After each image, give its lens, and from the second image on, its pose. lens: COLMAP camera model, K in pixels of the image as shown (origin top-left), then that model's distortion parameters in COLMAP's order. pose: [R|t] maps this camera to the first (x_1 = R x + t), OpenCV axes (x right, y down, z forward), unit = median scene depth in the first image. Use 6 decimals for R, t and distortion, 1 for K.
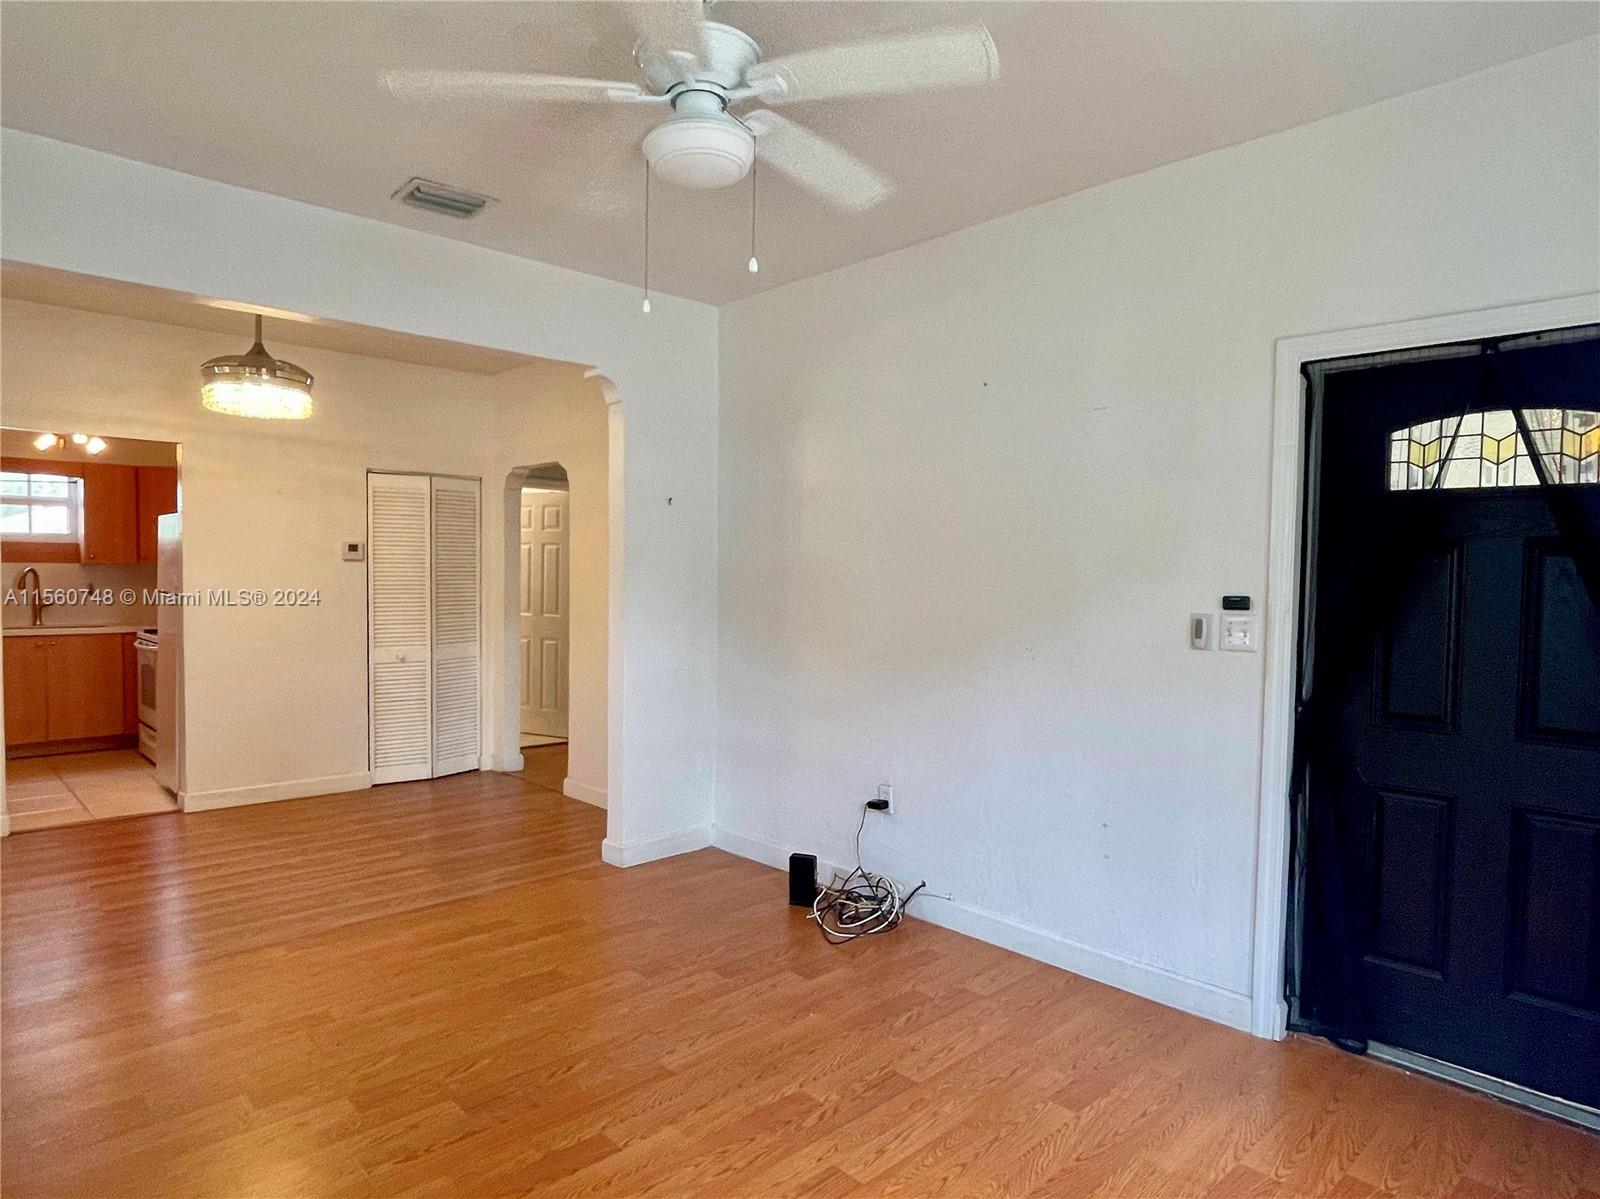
lens RADIAL K [[938.0, 0, 806.0], [0, 938.0, 603.0], [0, 0, 1]] dist [-0.004251, -0.001491]
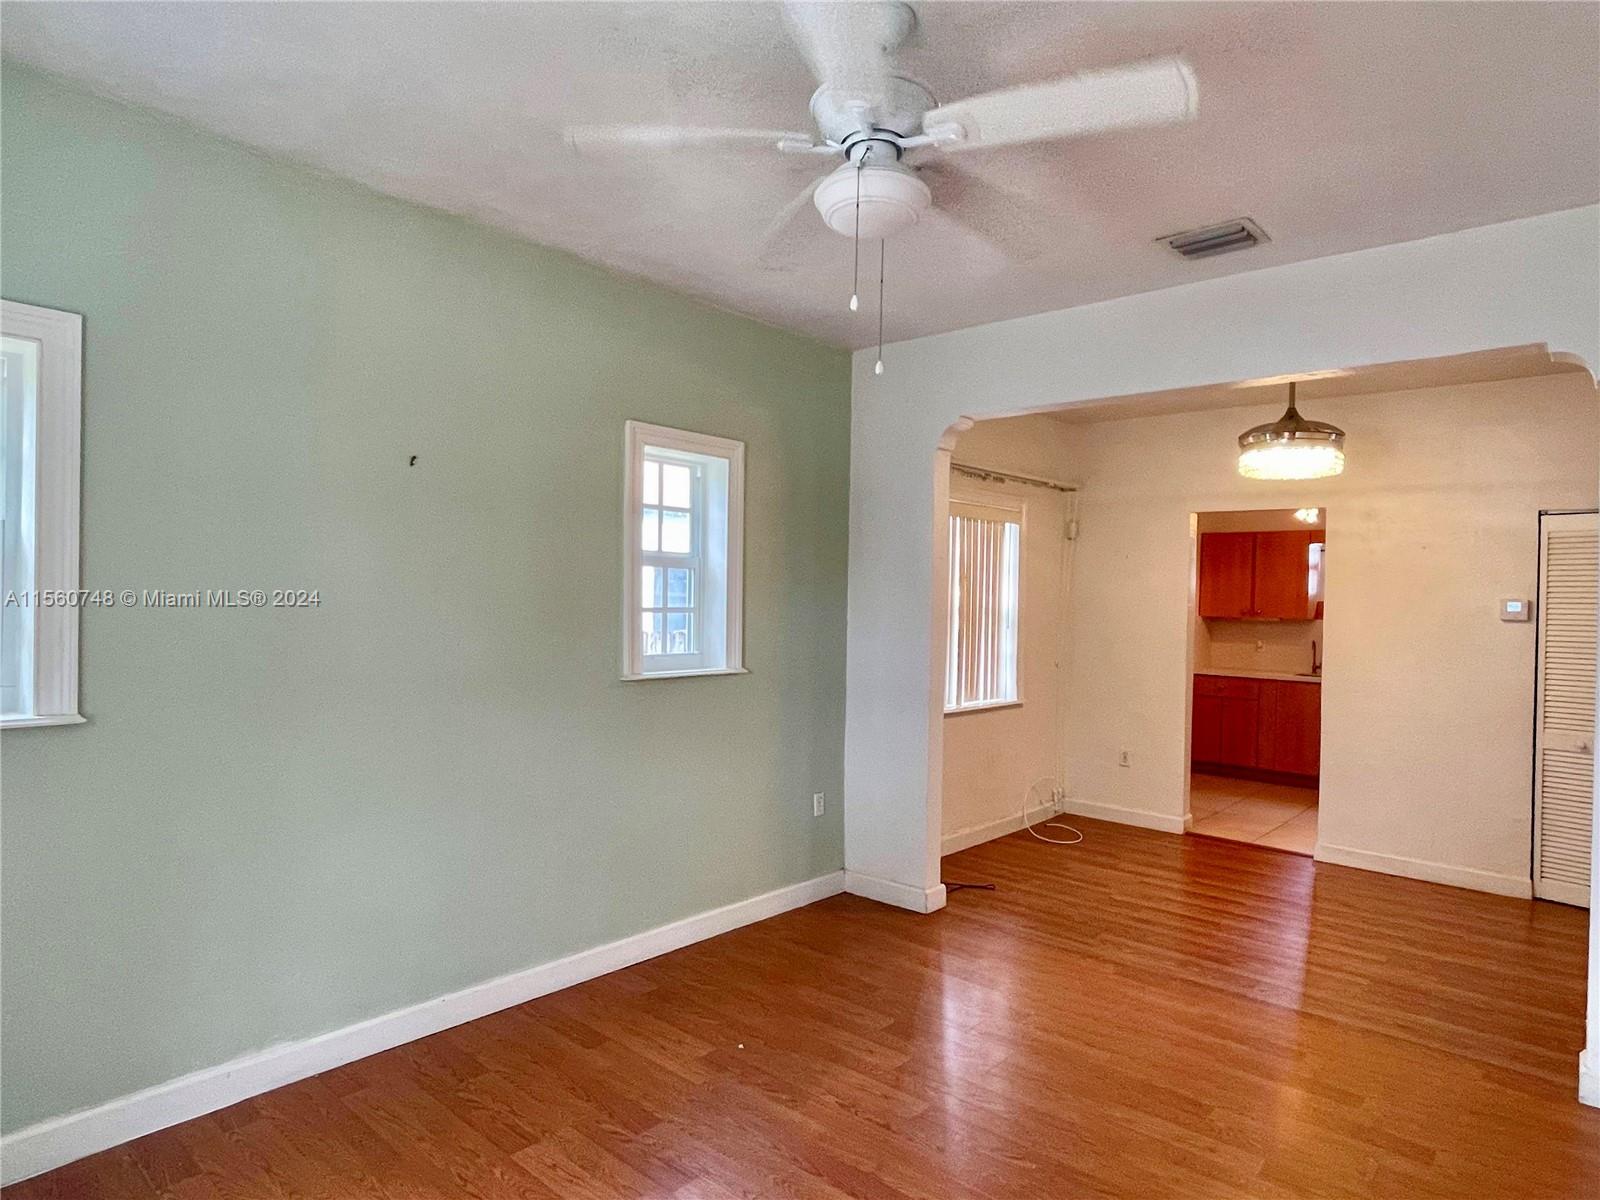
lens RADIAL K [[938.0, 0, 806.0], [0, 938.0, 603.5], [0, 0, 1]] dist [-0.004251, -0.001491]
pose [[0.080011, -0.002658, -0.996790, 0.399868], [-0.062509, 0.998015, -0.007678, -0.020453], [0.994832, 0.062923, 0.079686, 0.399597]]
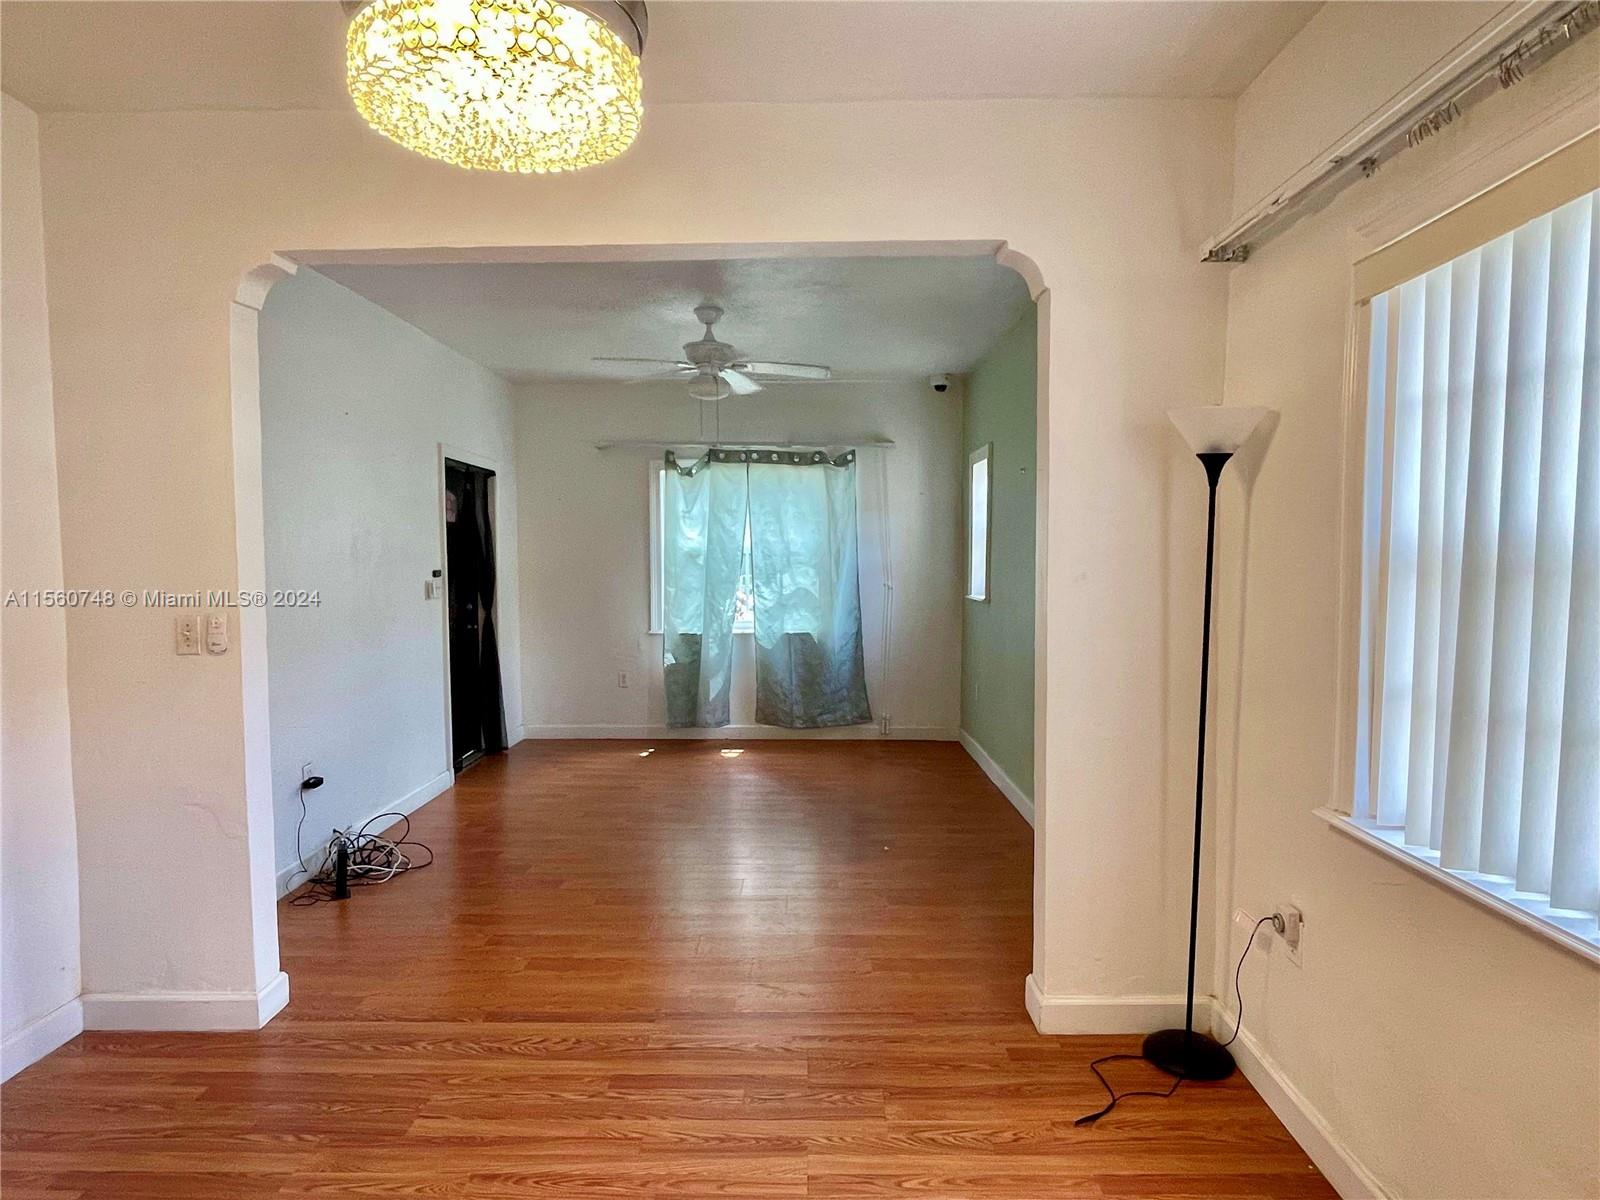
lens RADIAL K [[938.0, 0, 806.0], [0, 938.0, 603.5], [0, 0, 1]] dist [-0.004251, -0.001491]
pose [[-0.713093, -0.051018, 0.699210, -0.935827], [0.016620, 0.995838, 0.089612, -0.064431], [-0.700872, 0.075523, -0.709277, 1.206547]]
